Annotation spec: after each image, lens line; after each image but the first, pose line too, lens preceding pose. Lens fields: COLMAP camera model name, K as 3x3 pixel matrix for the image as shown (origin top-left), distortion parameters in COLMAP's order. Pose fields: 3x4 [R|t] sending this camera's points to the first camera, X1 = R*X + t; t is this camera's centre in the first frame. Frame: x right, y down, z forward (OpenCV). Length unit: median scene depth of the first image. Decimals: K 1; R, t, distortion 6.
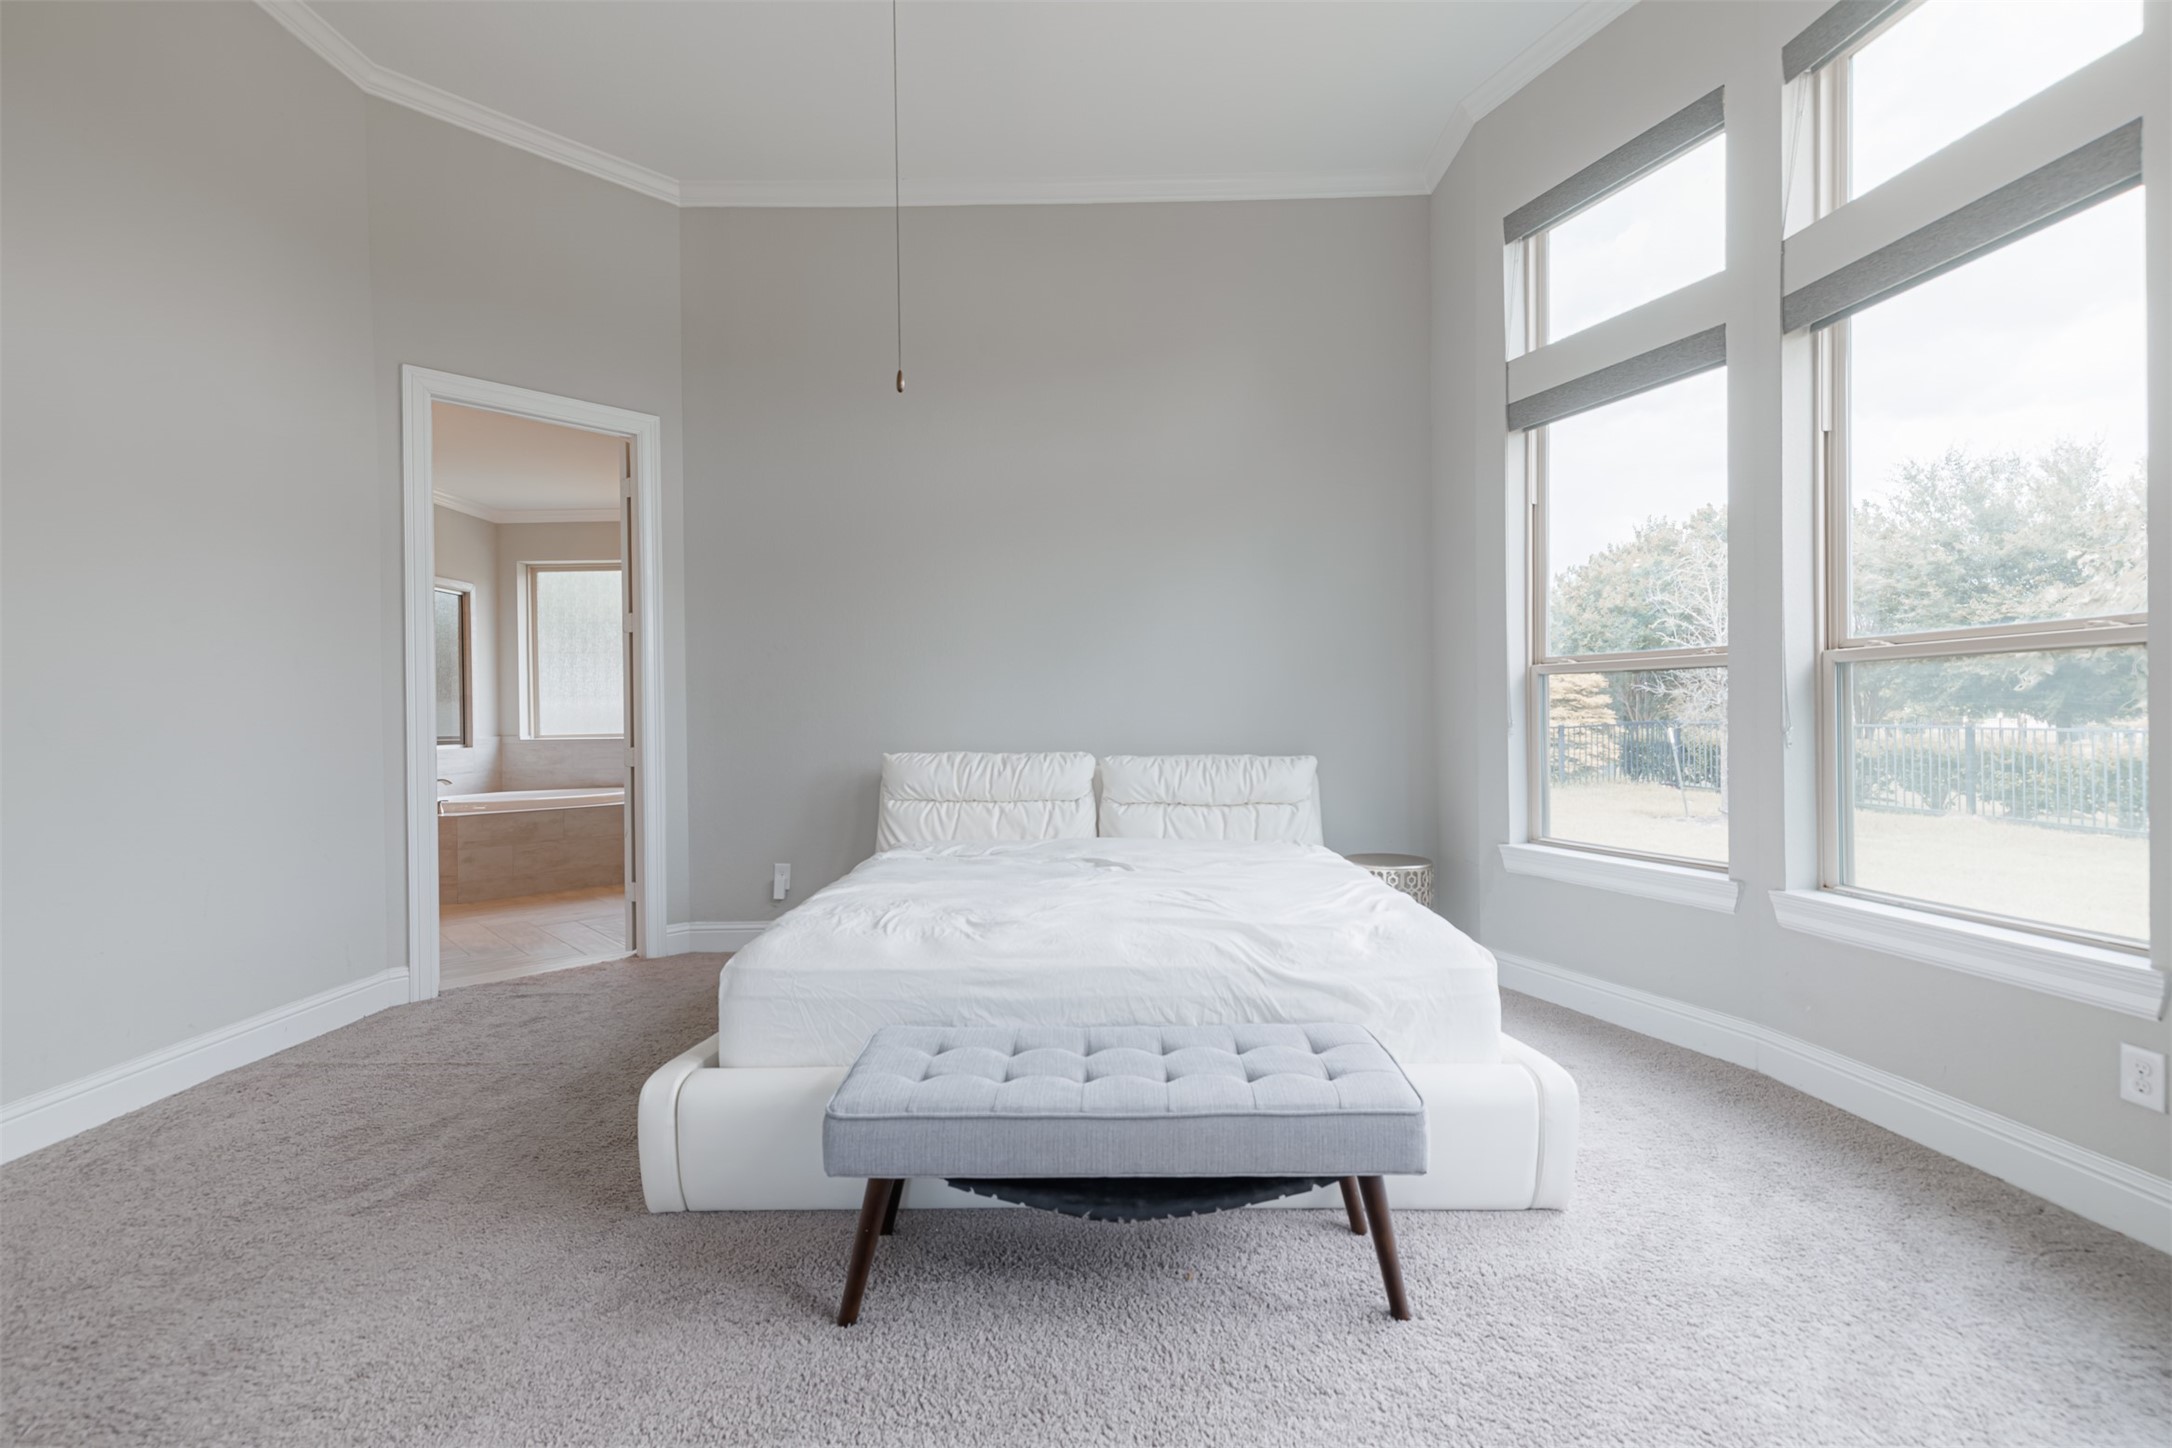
lens RADIAL K [[903.9, 0, 1083.6], [0, 903.9, 717.9], [0, 0, 1]] dist [0.012084, -0.004740]
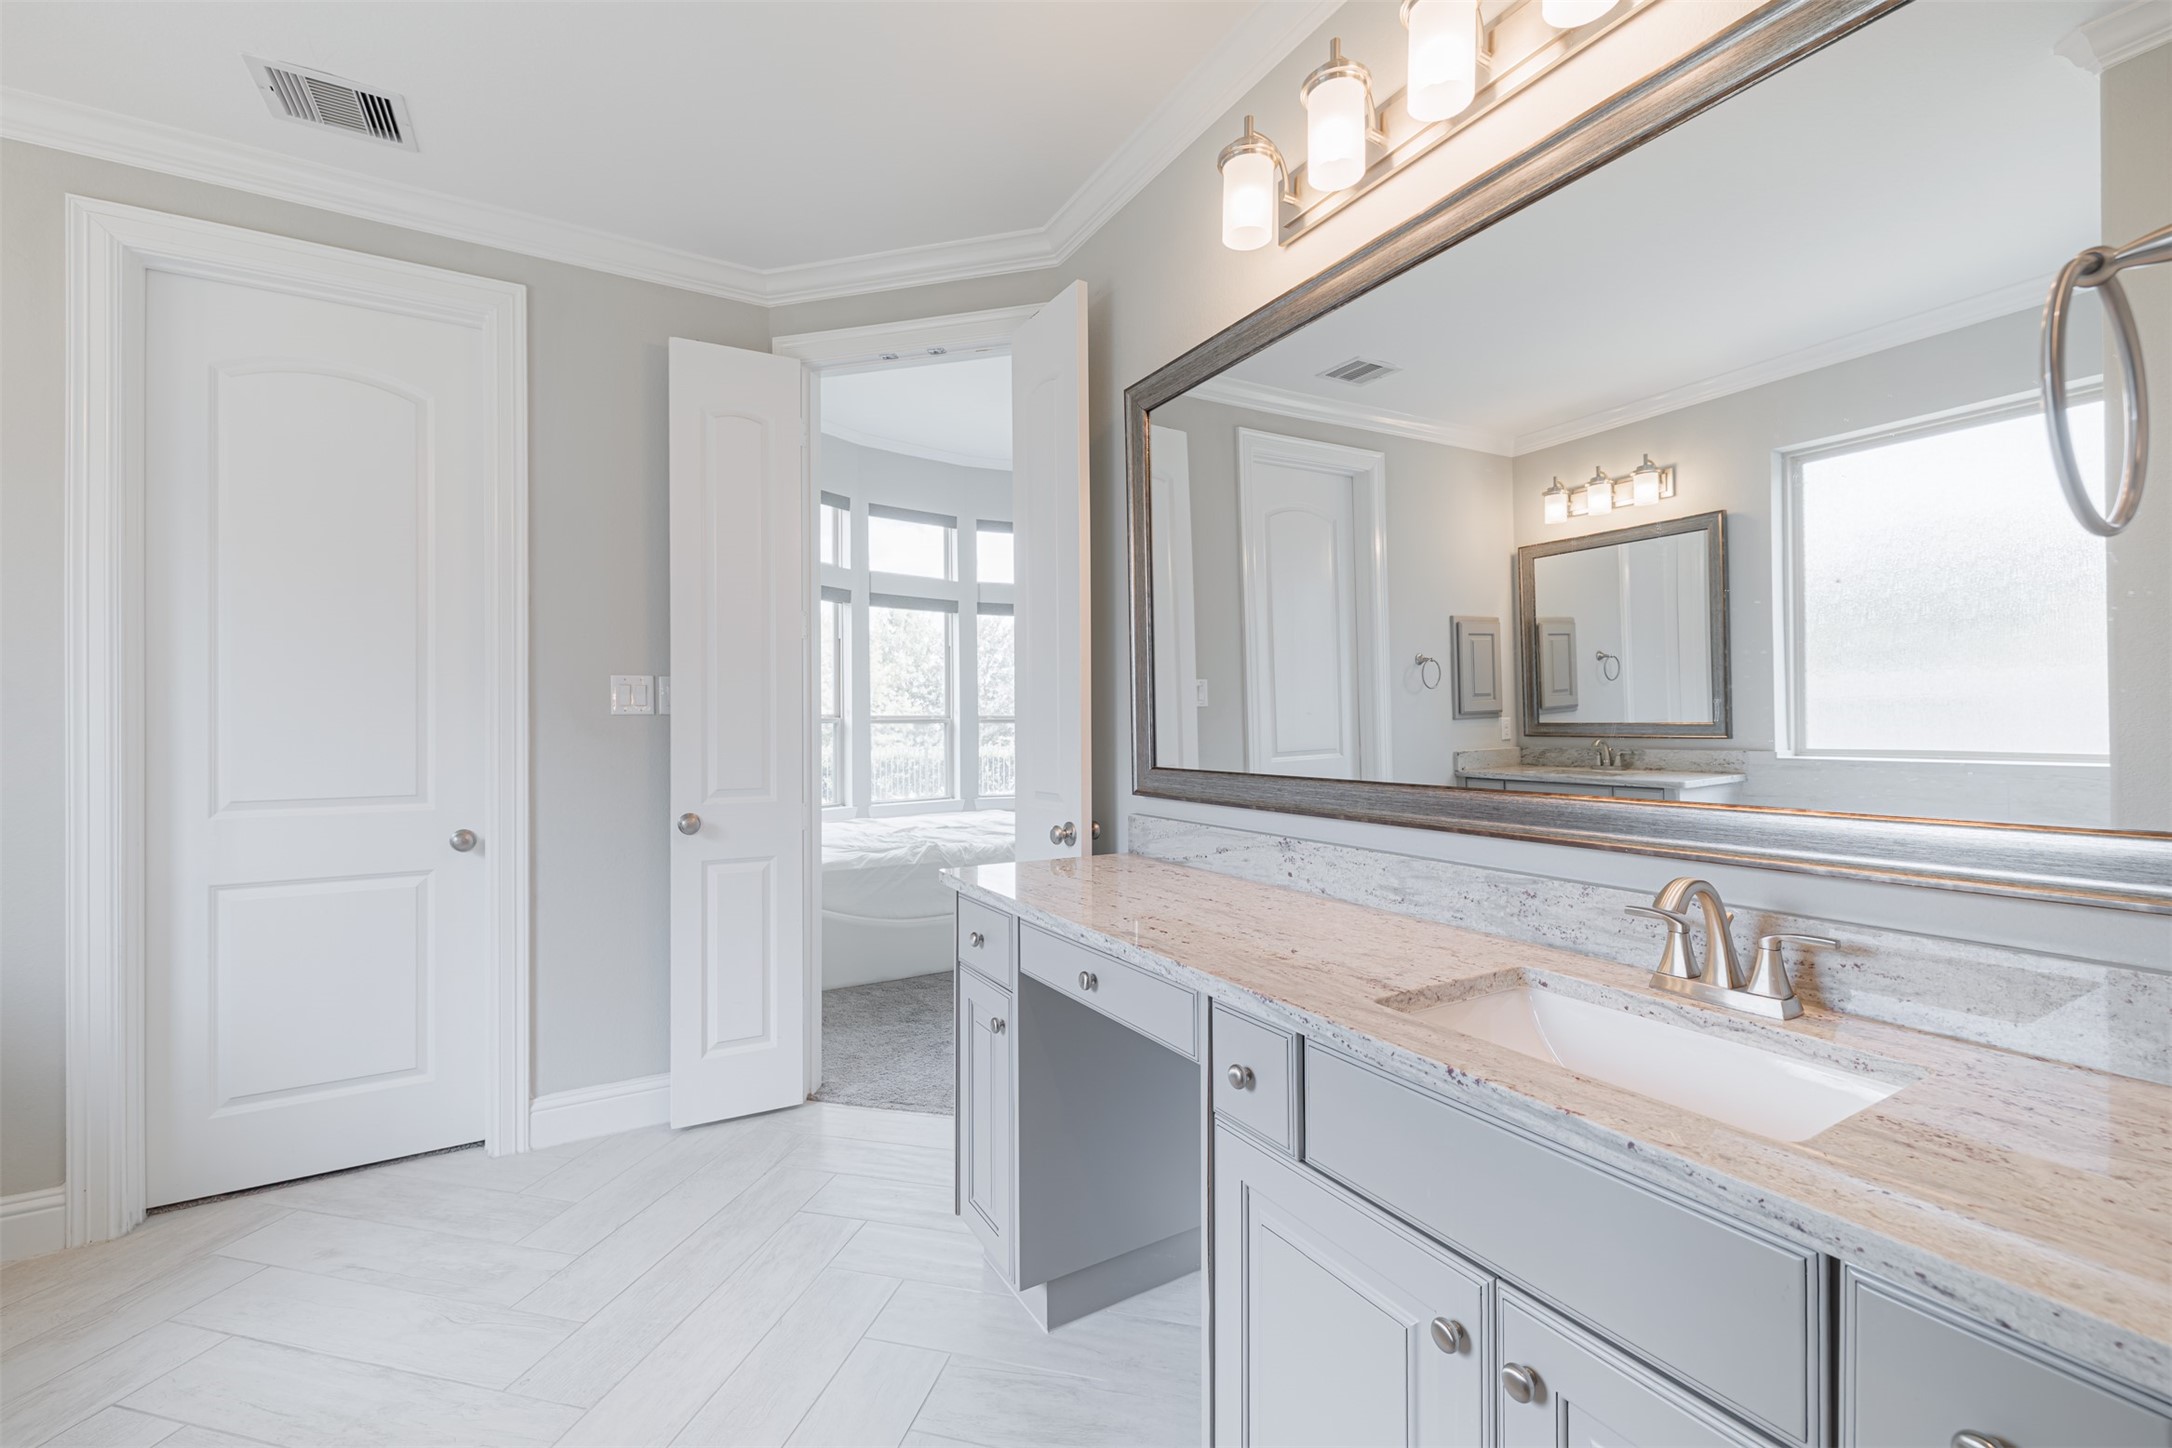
lens RADIAL K [[901.8, 0, 1092.1], [0, 901.8, 717.6], [0, 0, 1]] dist [0.012694, -0.005211]
pose [[-0.508541, 0.013938, 0.860925, -0.736553], [0.014402, 0.999867, -0.007680, -0.012739], [-0.860917, 0.008494, -0.508674, 0.716679]]
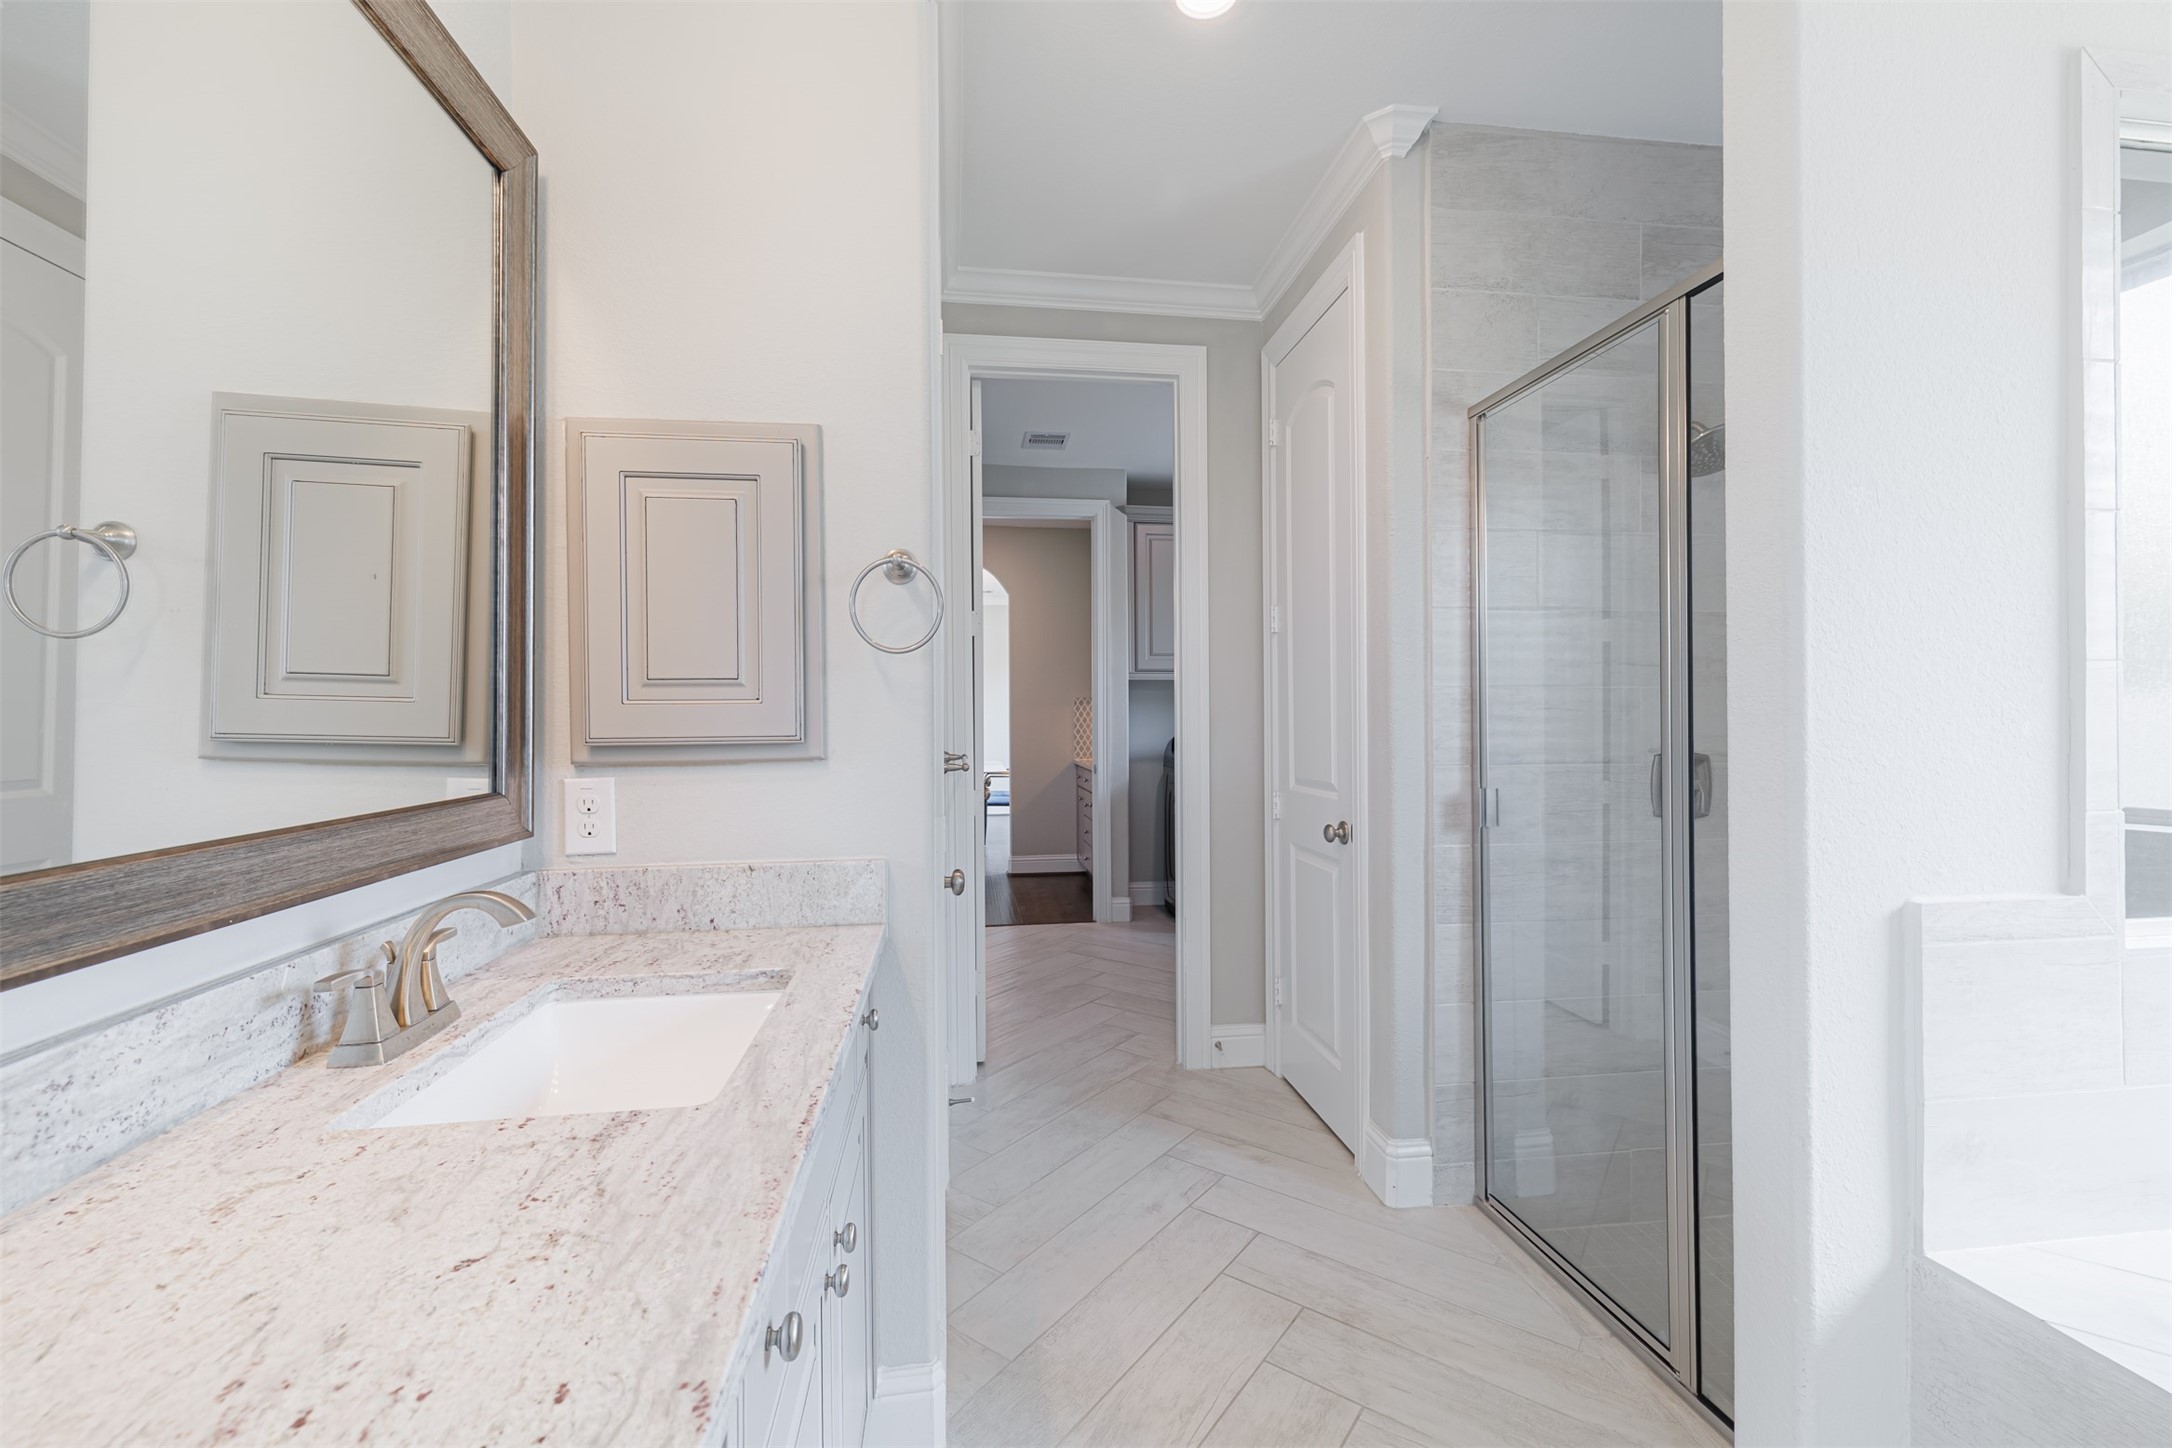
lens RADIAL K [[903.9, 0, 1083.6], [0, 903.9, 717.9], [0, 0, 1]] dist [0.012084, -0.004740]
pose [[0.136255, 0.008656, -0.990636, -0.502676], [-0.001651, 0.999962, 0.008510, -0.013389], [0.990672, 0.000476, 0.136264, 0.625032]]
